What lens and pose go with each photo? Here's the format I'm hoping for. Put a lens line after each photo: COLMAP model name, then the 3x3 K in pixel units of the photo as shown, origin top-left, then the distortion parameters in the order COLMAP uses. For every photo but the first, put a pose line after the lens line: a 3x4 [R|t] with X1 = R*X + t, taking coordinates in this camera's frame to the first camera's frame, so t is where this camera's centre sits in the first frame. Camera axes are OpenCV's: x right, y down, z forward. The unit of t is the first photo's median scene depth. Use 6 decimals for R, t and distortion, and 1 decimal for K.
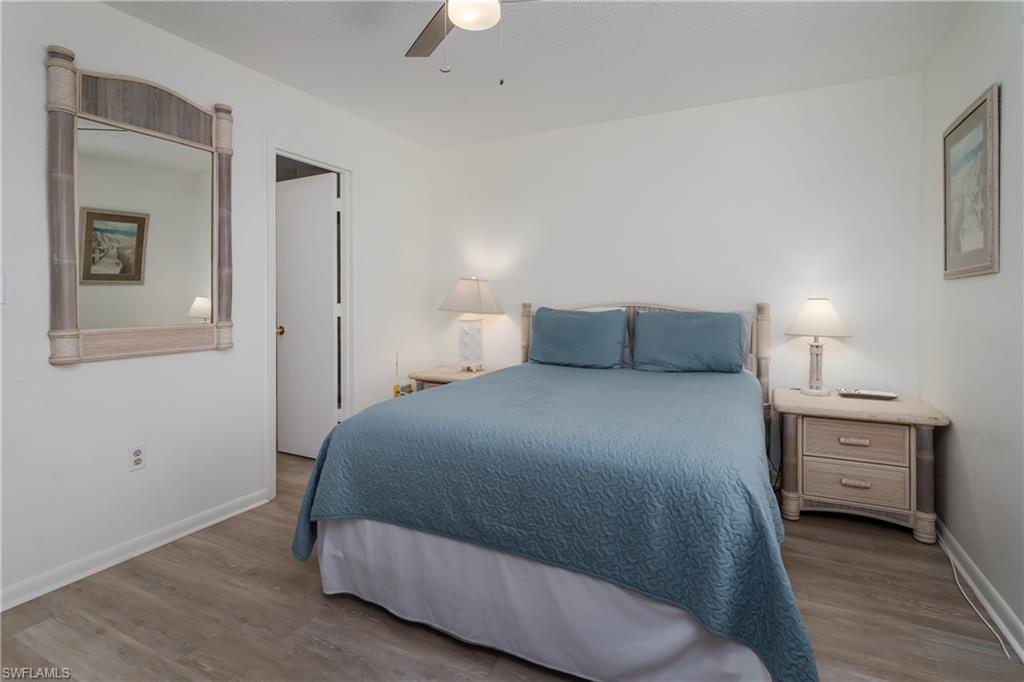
lens RADIAL K [[498.9, 0, 518.1], [0, 498.9, 301.5], [0, 0, 1]] dist [-0.000489, 0.001811]
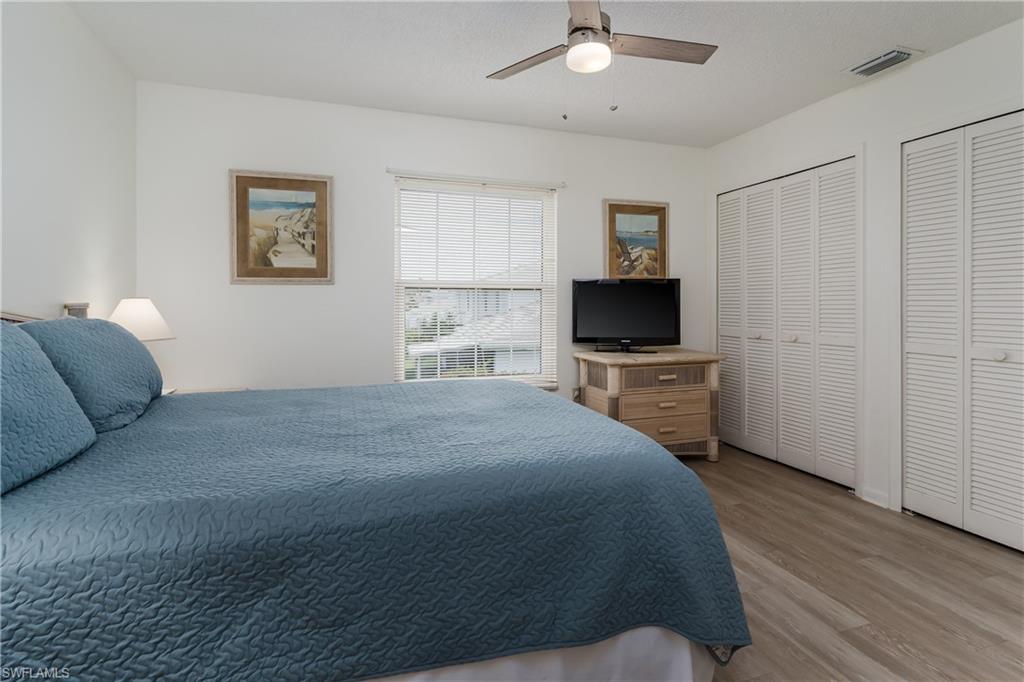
lens RADIAL K [[498.9, 0, 490.3], [0, 498.9, 306.9], [0, 0, 1]] dist [-0.000489, 0.001811]
pose [[-0.692566, -0.004960, 0.721337, -0.434870], [0.000529, 0.999973, 0.007384, 0.005610], [-0.721354, 0.005496, -0.692545, 1.138187]]
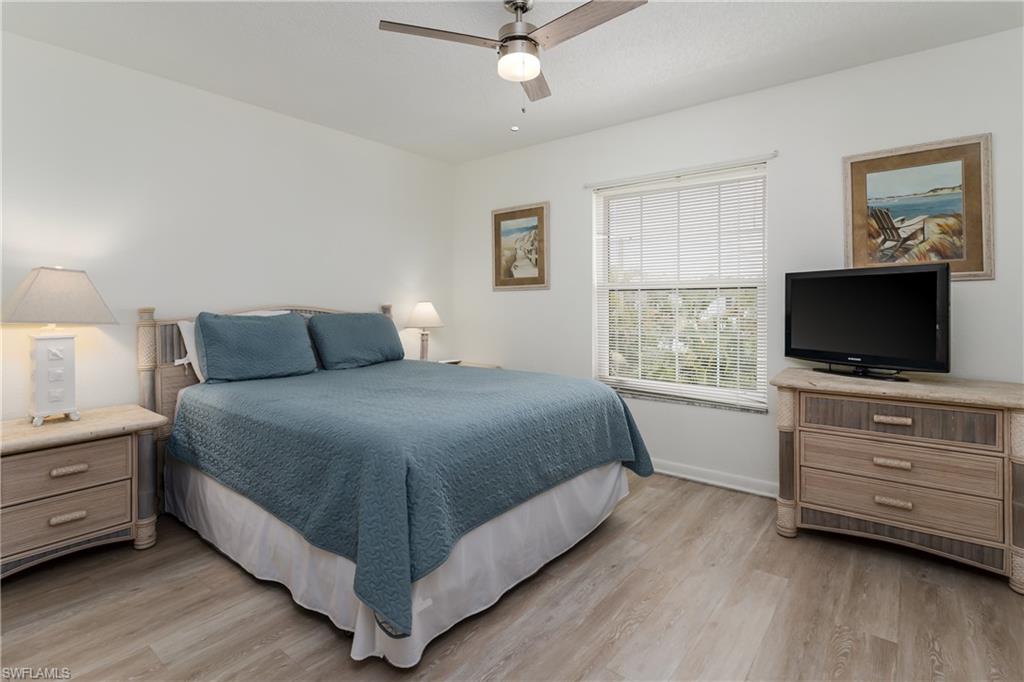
lens RADIAL K [[498.9, 0, 513.8], [0, 498.9, 302.1], [0, 0, 1]] dist [-0.000489, 0.001811]
pose [[0.215496, 0.000697, 0.976505, -0.732902], [0.006189, 0.999979, -0.002079, 0.000227], [-0.976485, 0.006491, 0.215487, 0.430092]]
